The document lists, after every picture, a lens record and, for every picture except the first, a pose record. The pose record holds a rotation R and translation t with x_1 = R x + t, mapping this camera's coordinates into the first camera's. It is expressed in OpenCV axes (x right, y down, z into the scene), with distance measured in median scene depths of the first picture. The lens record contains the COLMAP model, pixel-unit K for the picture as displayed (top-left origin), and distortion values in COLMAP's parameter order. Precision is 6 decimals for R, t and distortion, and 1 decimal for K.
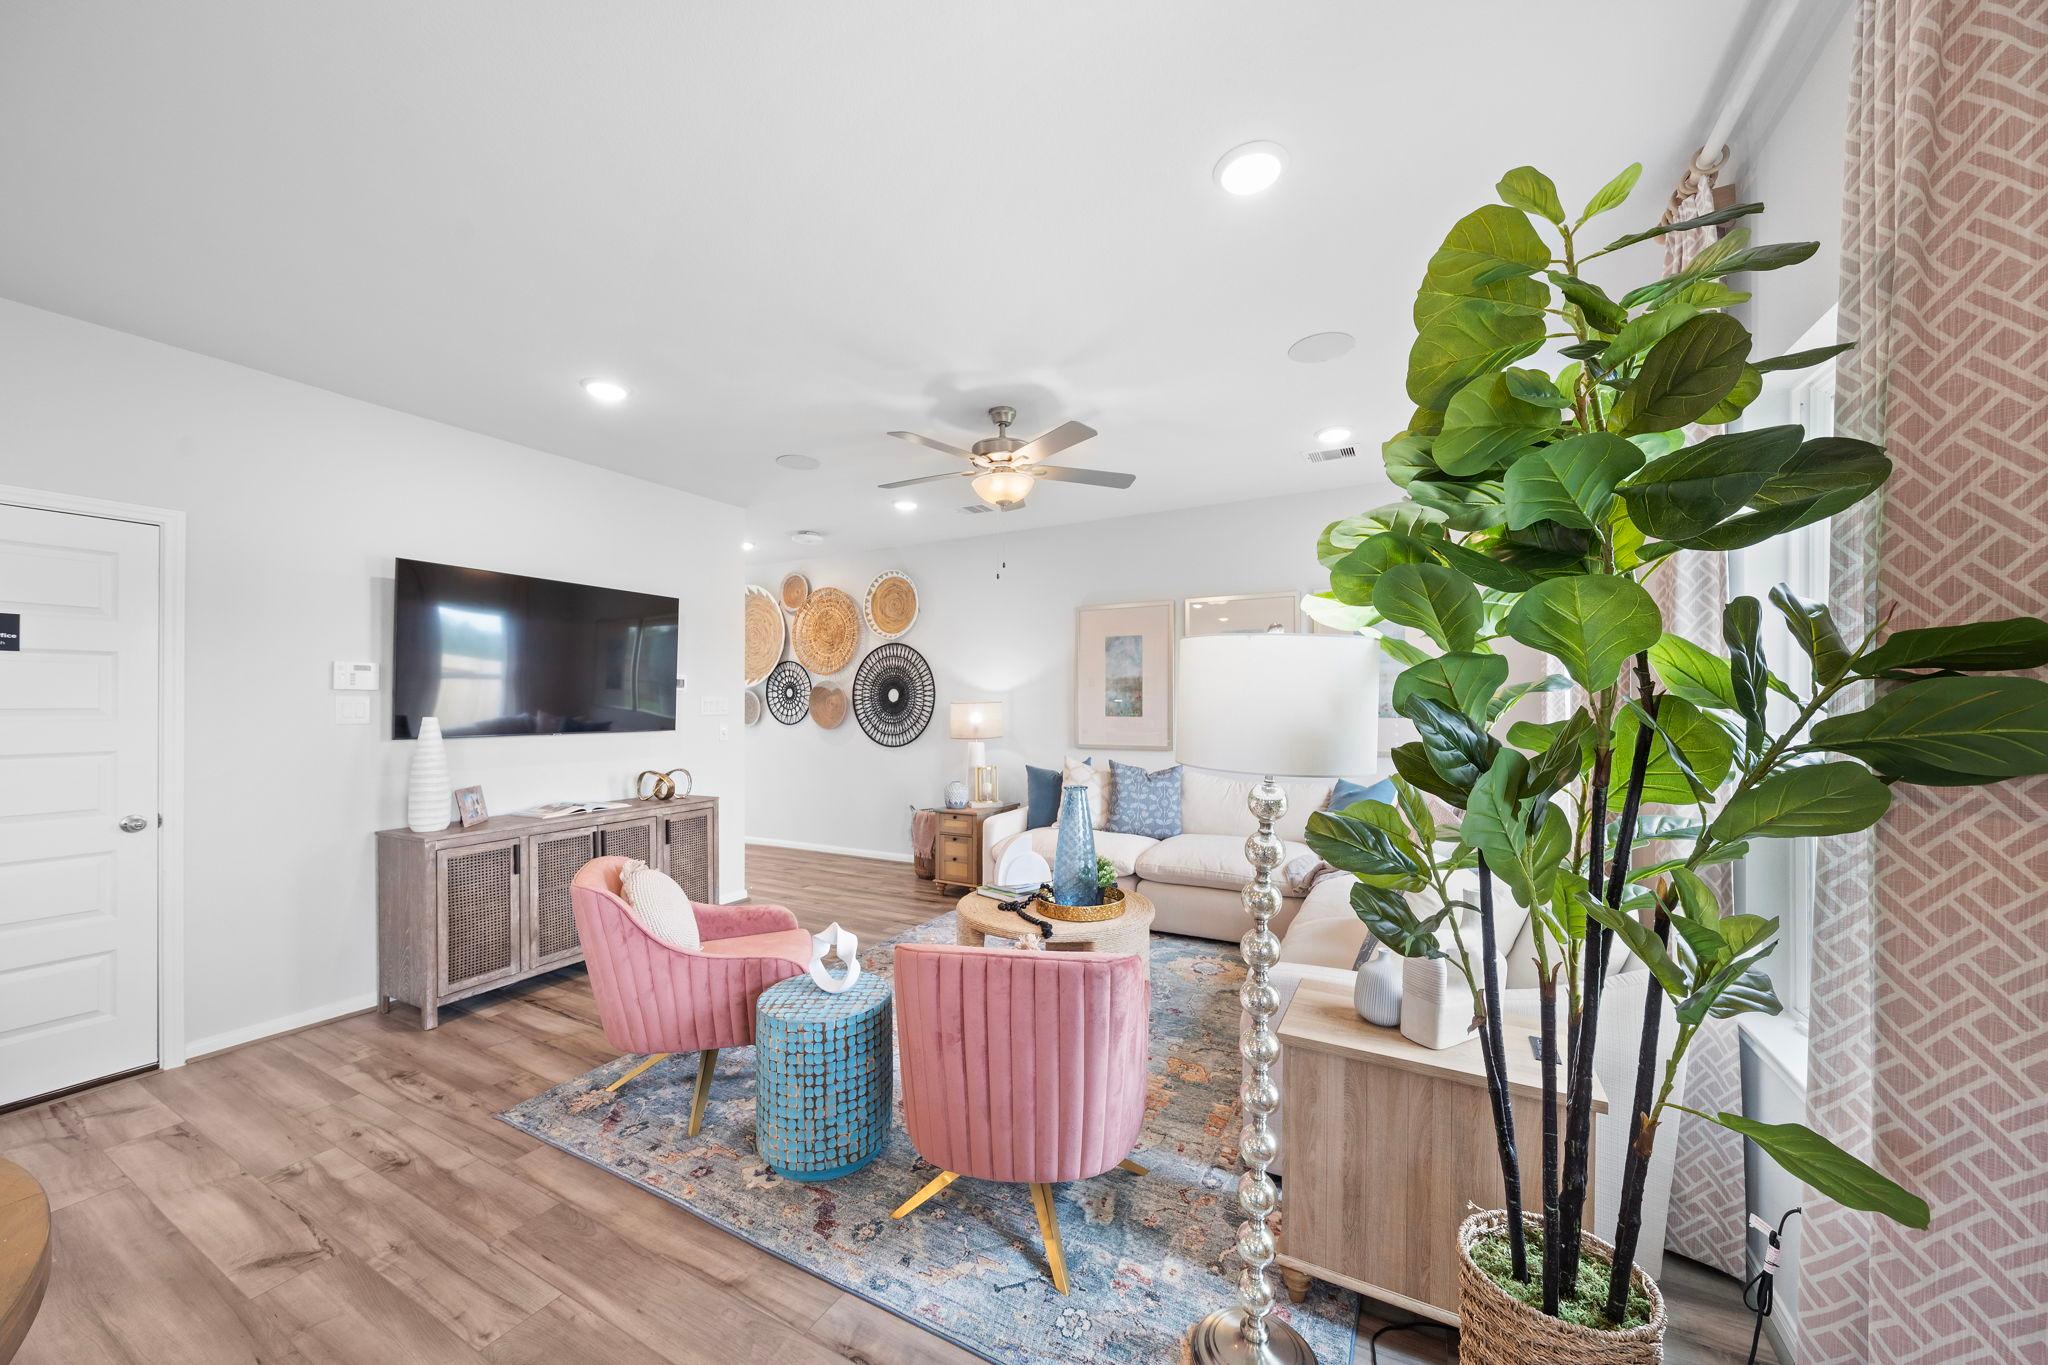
lens RADIAL K [[720.1, 0, 1021.8], [0, 720.1, 689.8], [0, 0, 1]] dist [-0.003266, -0.000169]
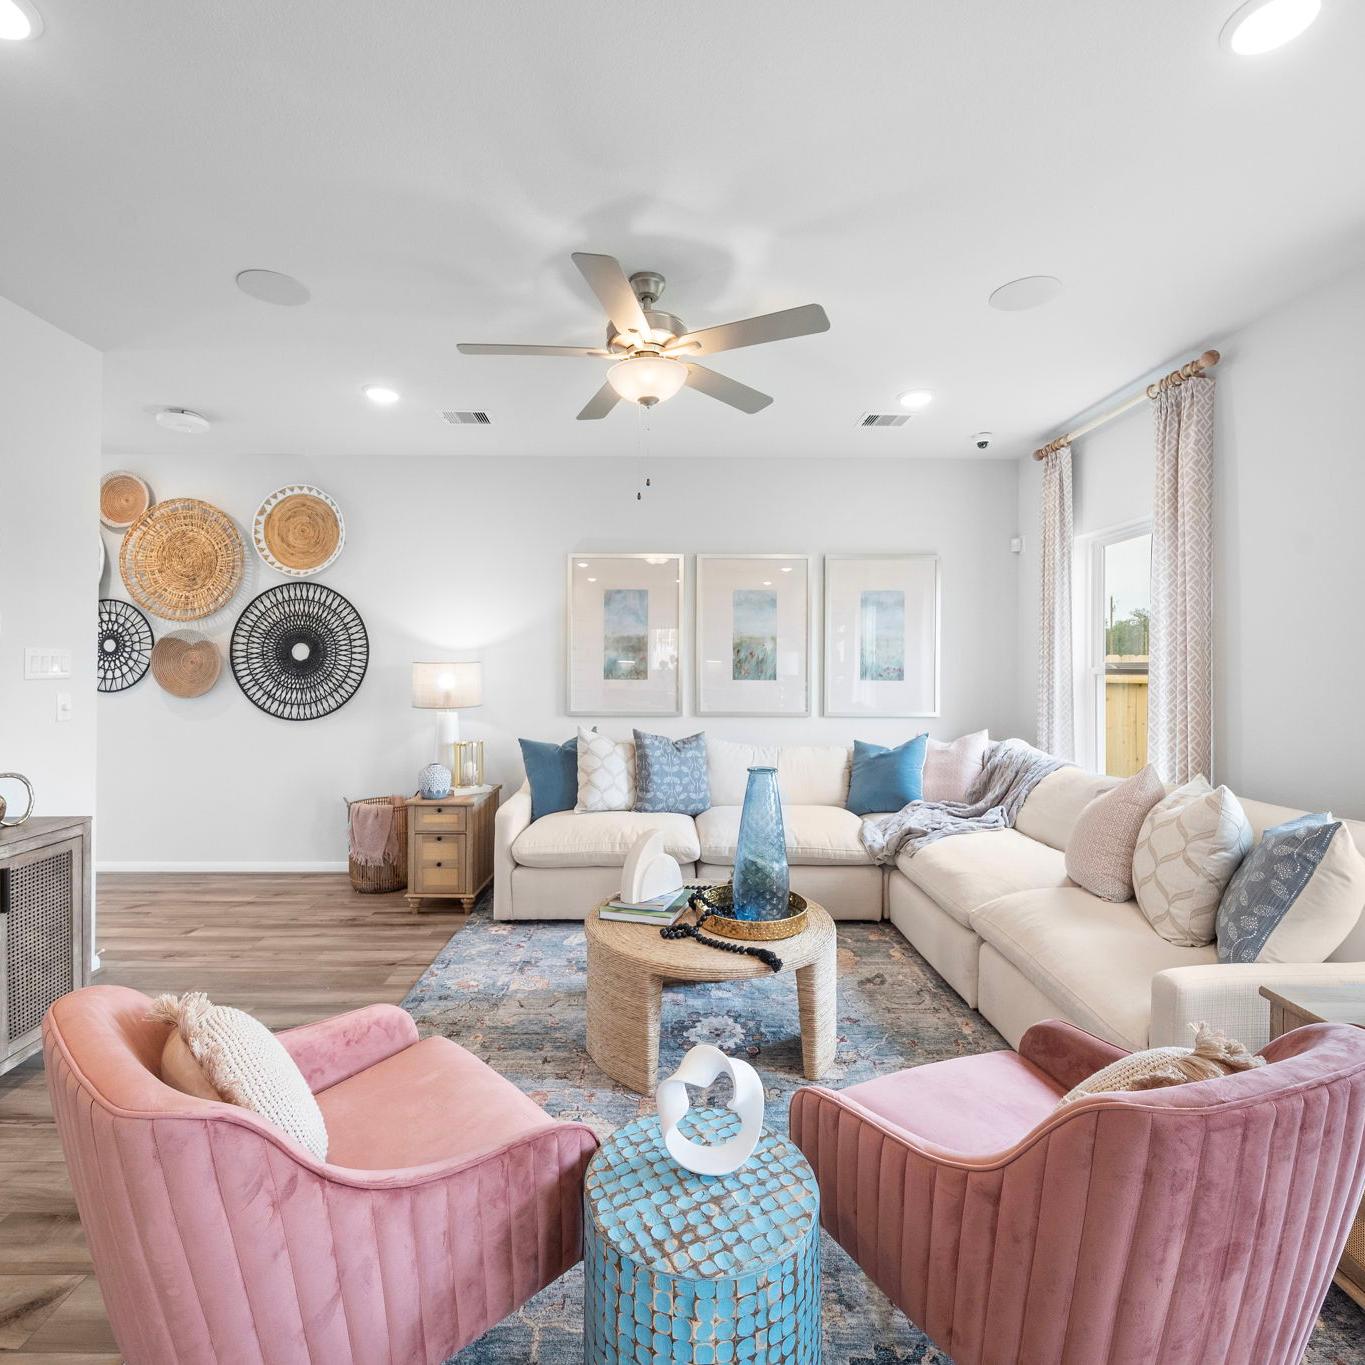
lens RADIAL K [[700.8, 0, 681.3], [0, 700.8, 652.5], [0, 0, 1]] dist [-0.001387, -0.000556]
pose [[0.879732, 0.015996, 0.475202, -0.212412], [-0.016405, 0.999860, -0.003287, 0.005469], [-0.475188, -0.004904, 0.879871, 0.203173]]
